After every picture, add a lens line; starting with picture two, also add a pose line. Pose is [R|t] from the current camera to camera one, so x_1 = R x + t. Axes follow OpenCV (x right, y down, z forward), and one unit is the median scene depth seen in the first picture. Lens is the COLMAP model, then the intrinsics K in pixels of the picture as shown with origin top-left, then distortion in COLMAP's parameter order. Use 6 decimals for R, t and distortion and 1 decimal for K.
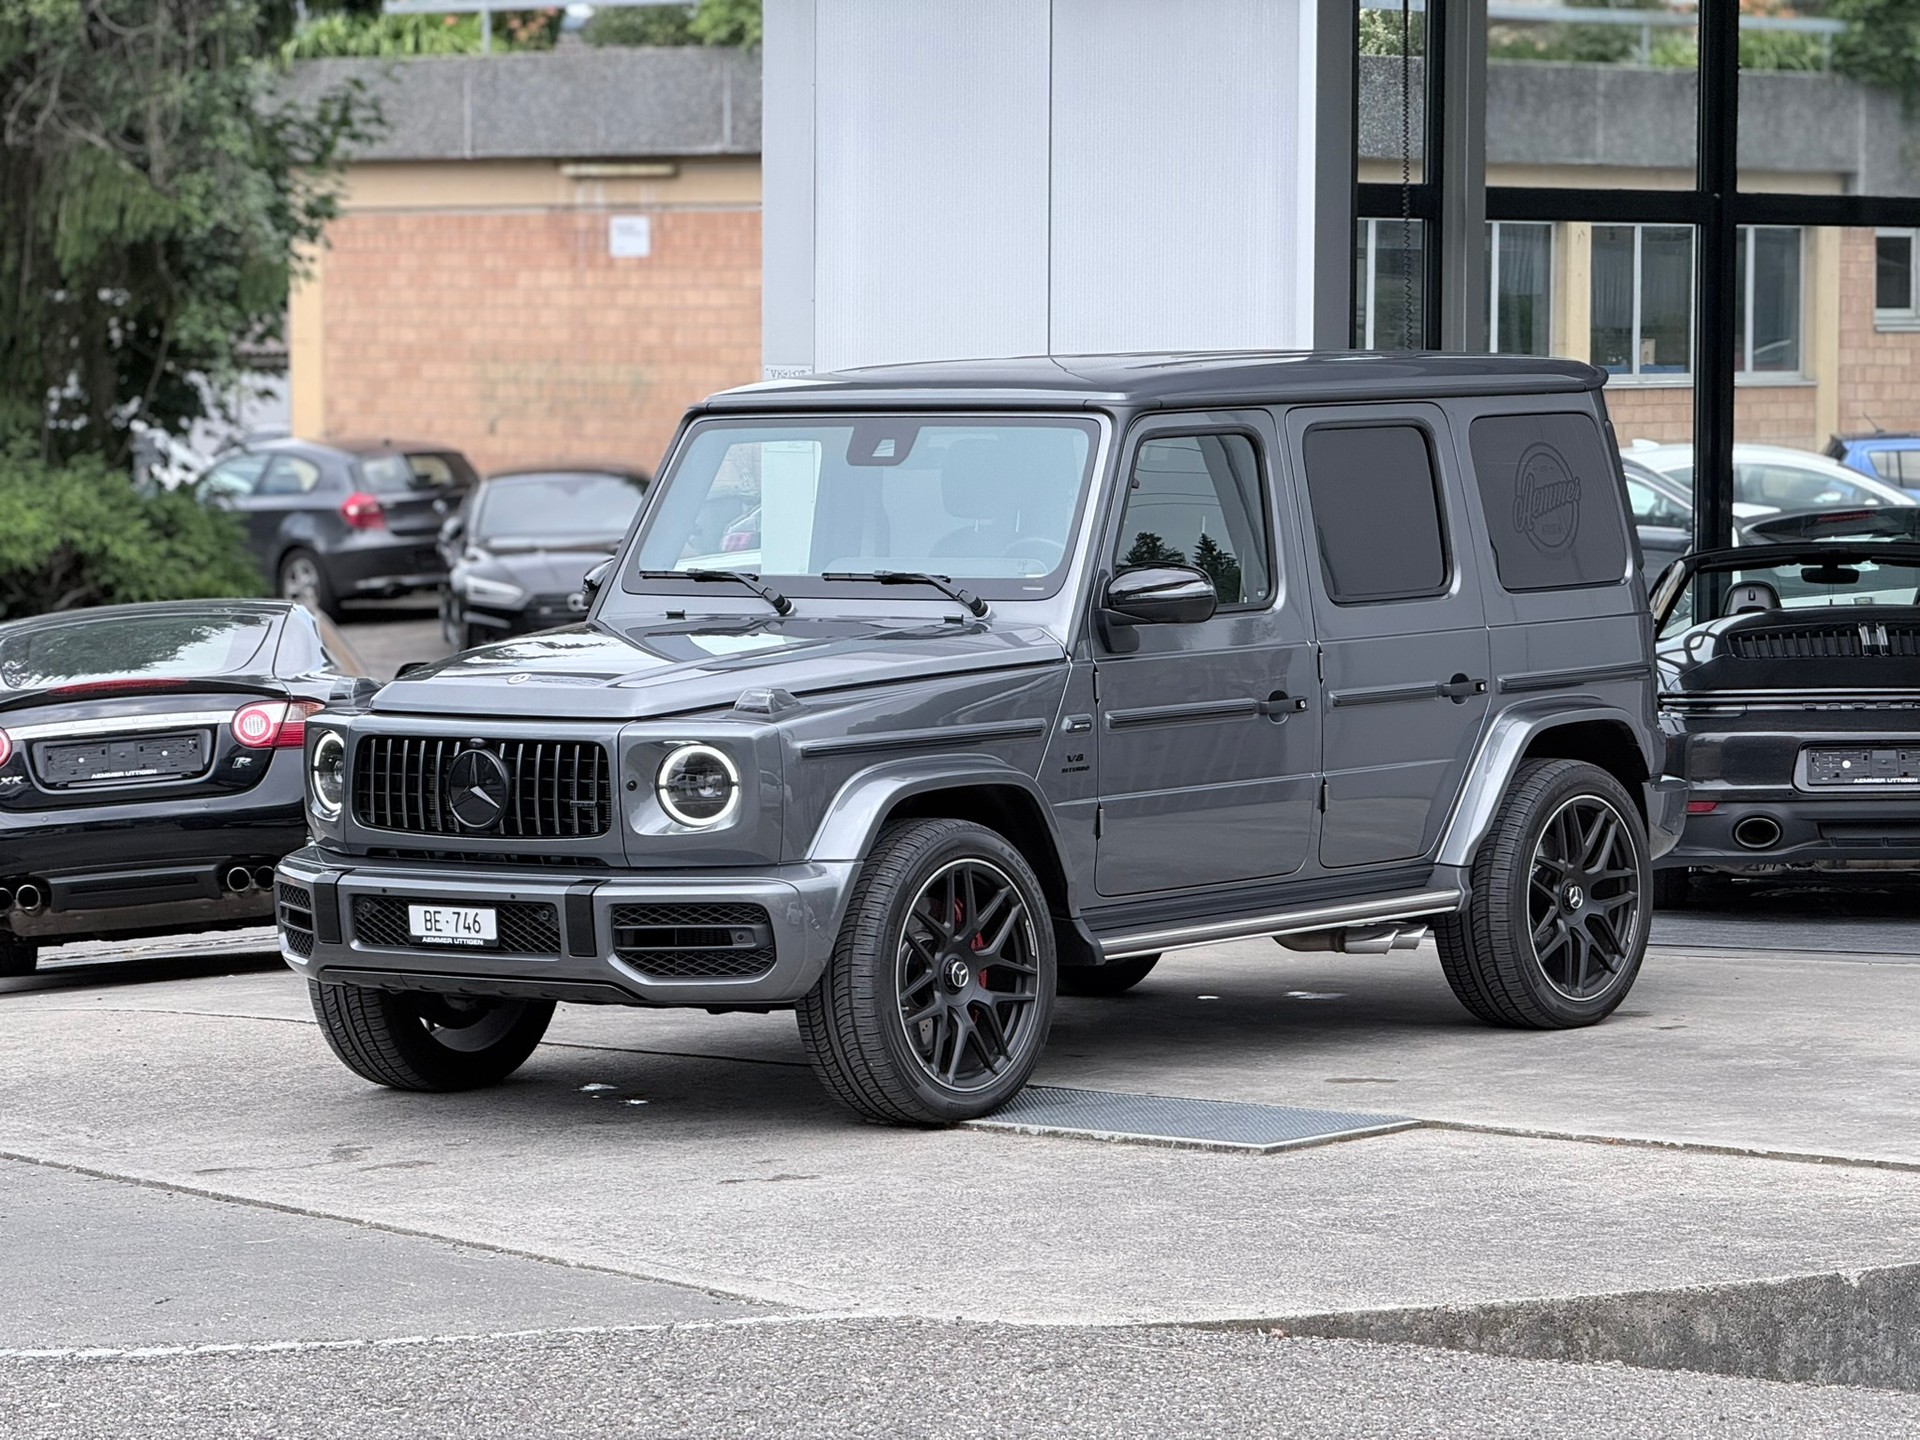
lens RADIAL K [[6560.5, 0, 732.3], [0, 6560.5, 722.7], [0, 0, 1]] dist [0.162180, 0.356610]
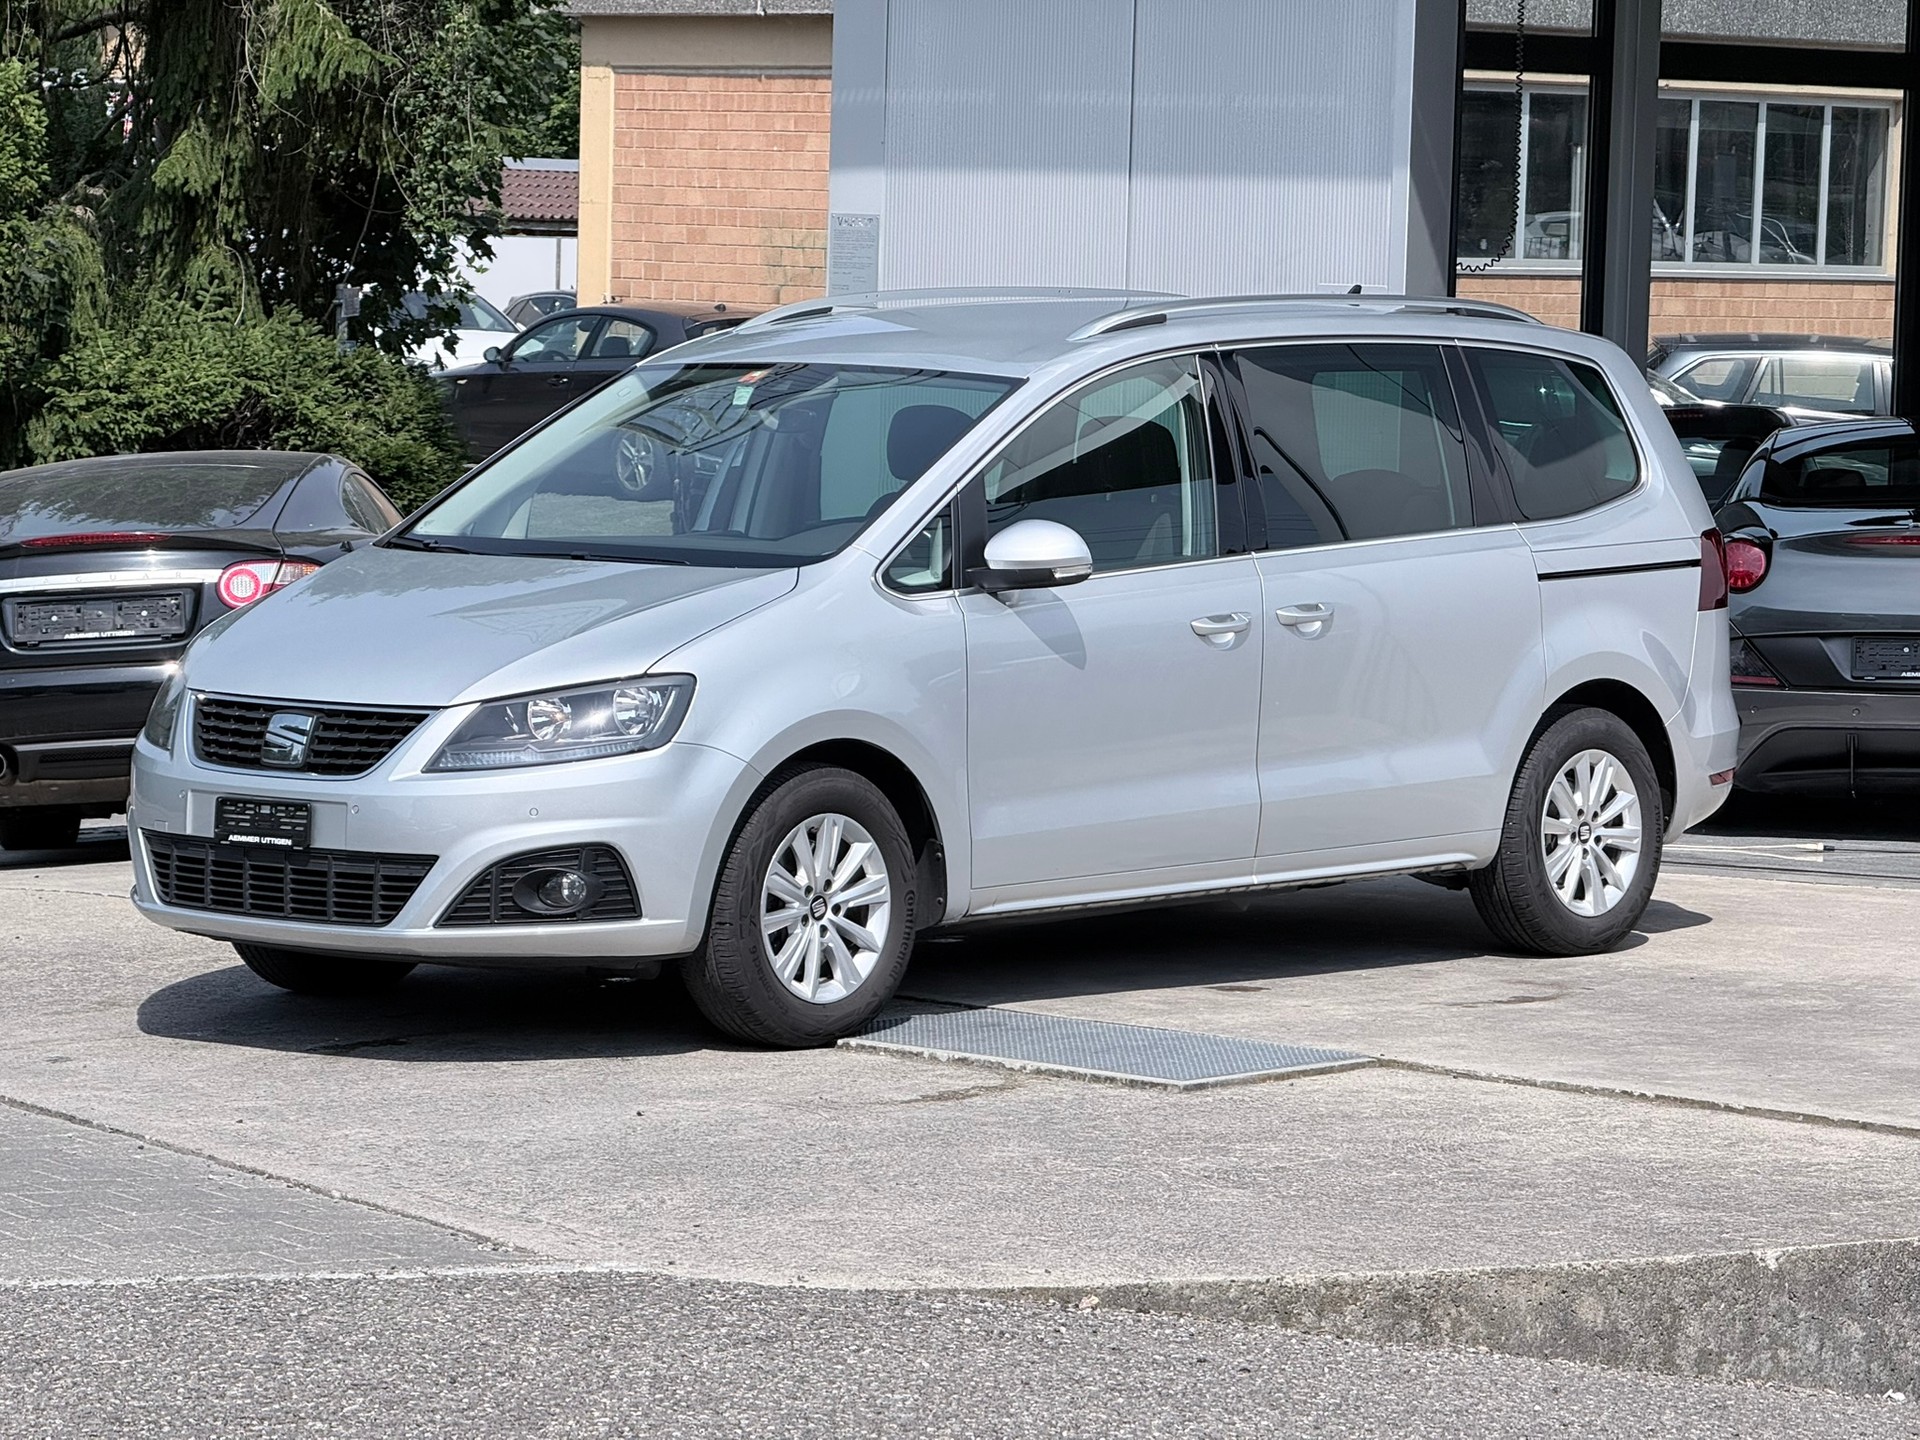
lens RADIAL K [[6576.6, 0, 784.1], [0, 6576.6, 750.0], [0, 0, 1]] dist [0.152887, 0.981778]
pose [[0.998007, 0.028523, -0.056290, 0.075470], [-0.027296, 0.999375, 0.022459, 0.000762], [0.056895, -0.020878, 0.998162, 0.106327]]
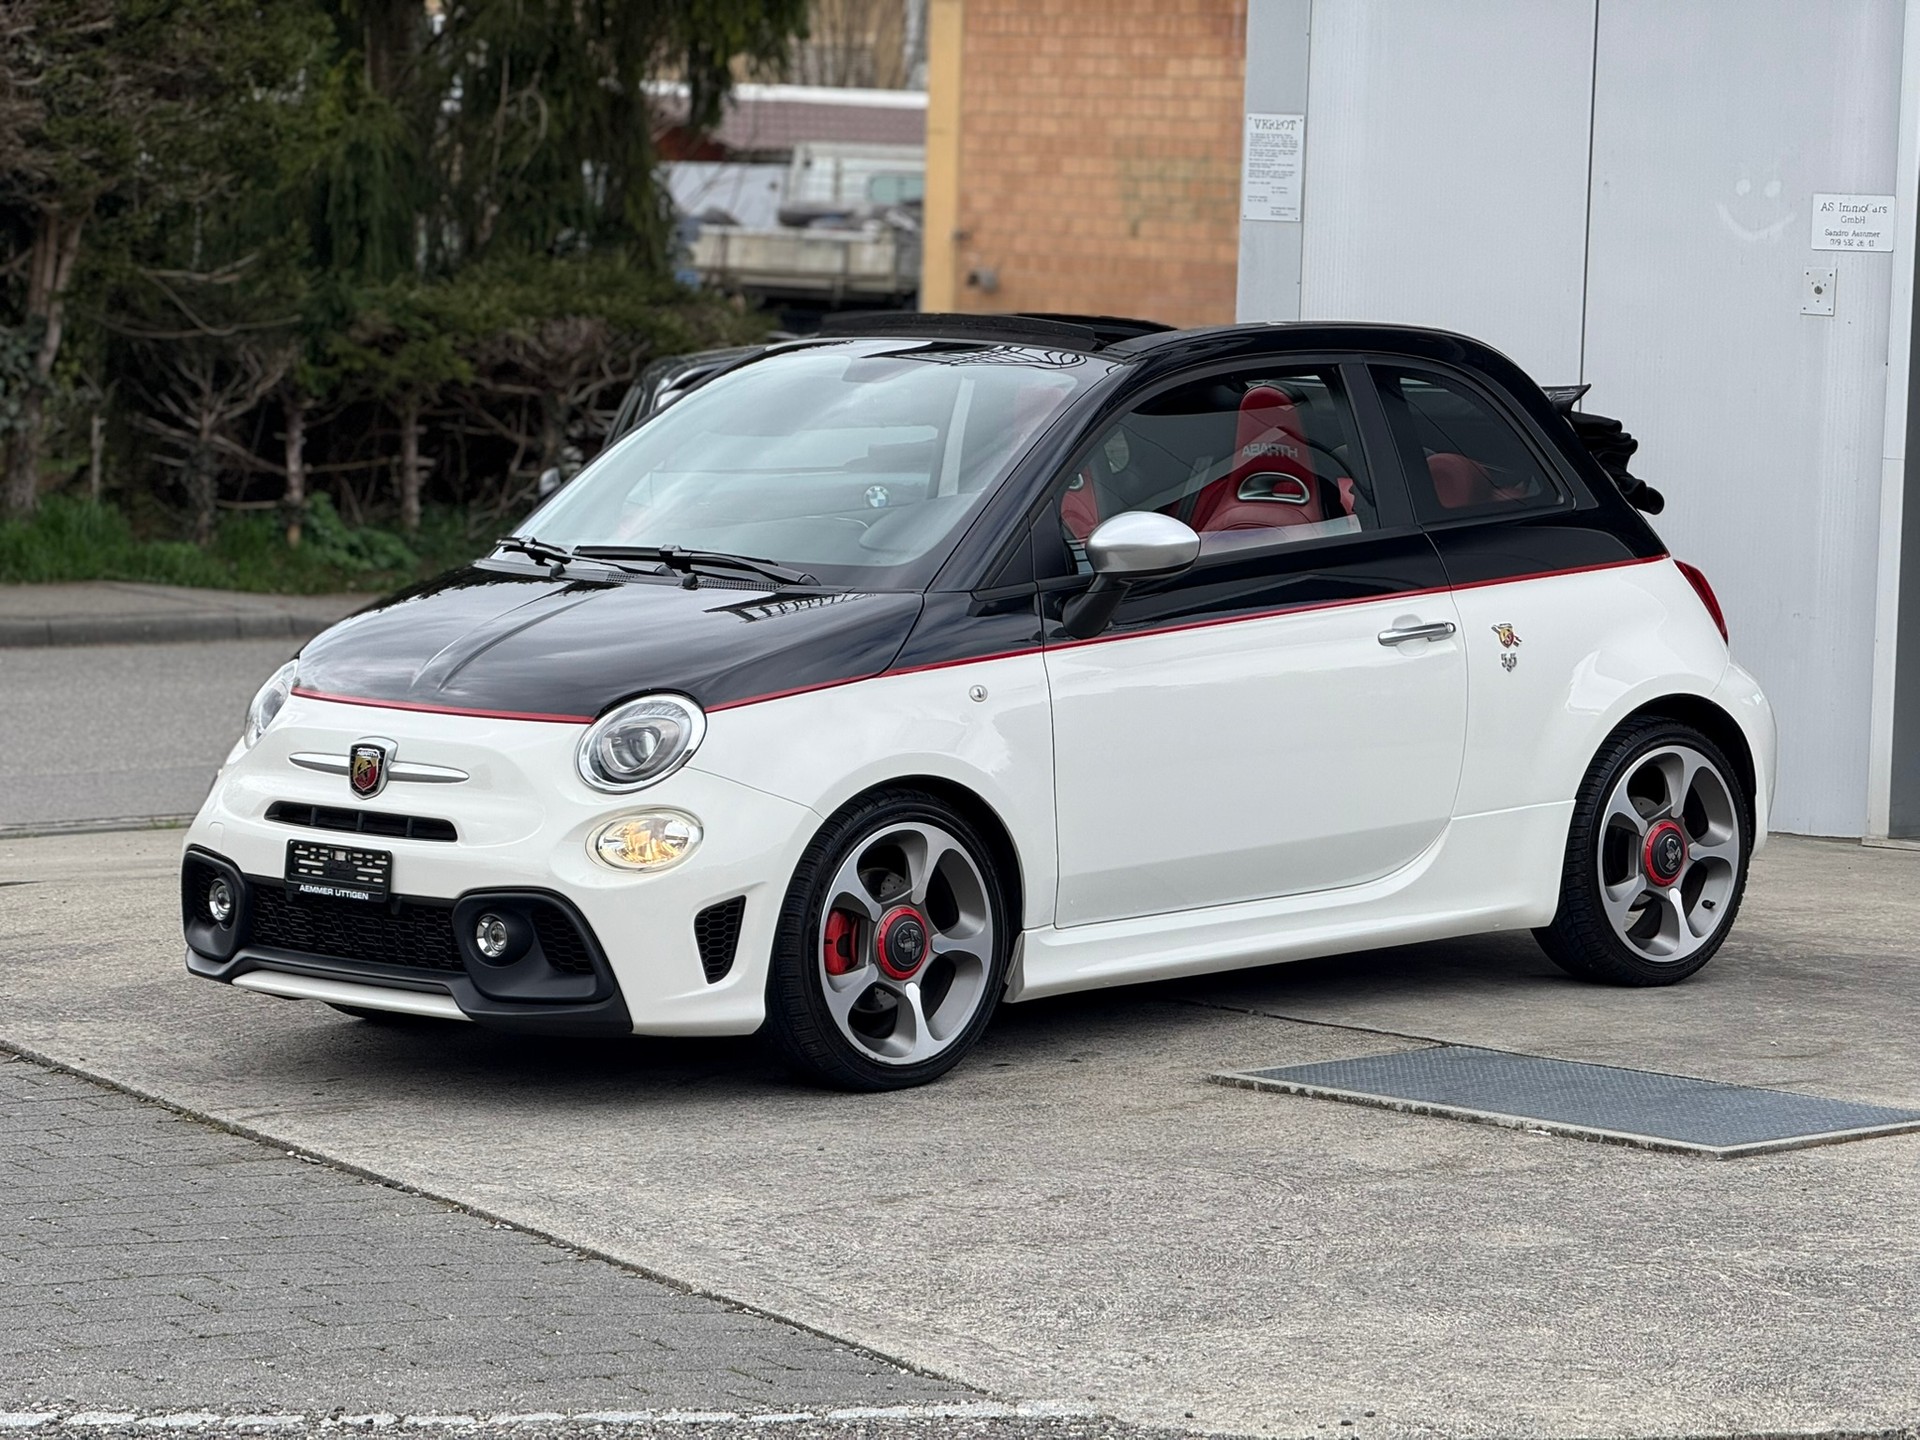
lens RADIAL K [[6576.6, 0, 784.1], [0, 6576.6, 750.0], [0, 0, 1]] dist [0.152887, 0.981778]
pose [[0.993793, 0.035694, -0.105362, 0.052829], [-0.032453, 0.998951, 0.032316, -0.000326], [0.106405, -0.028696, 0.993909, 0.256959]]
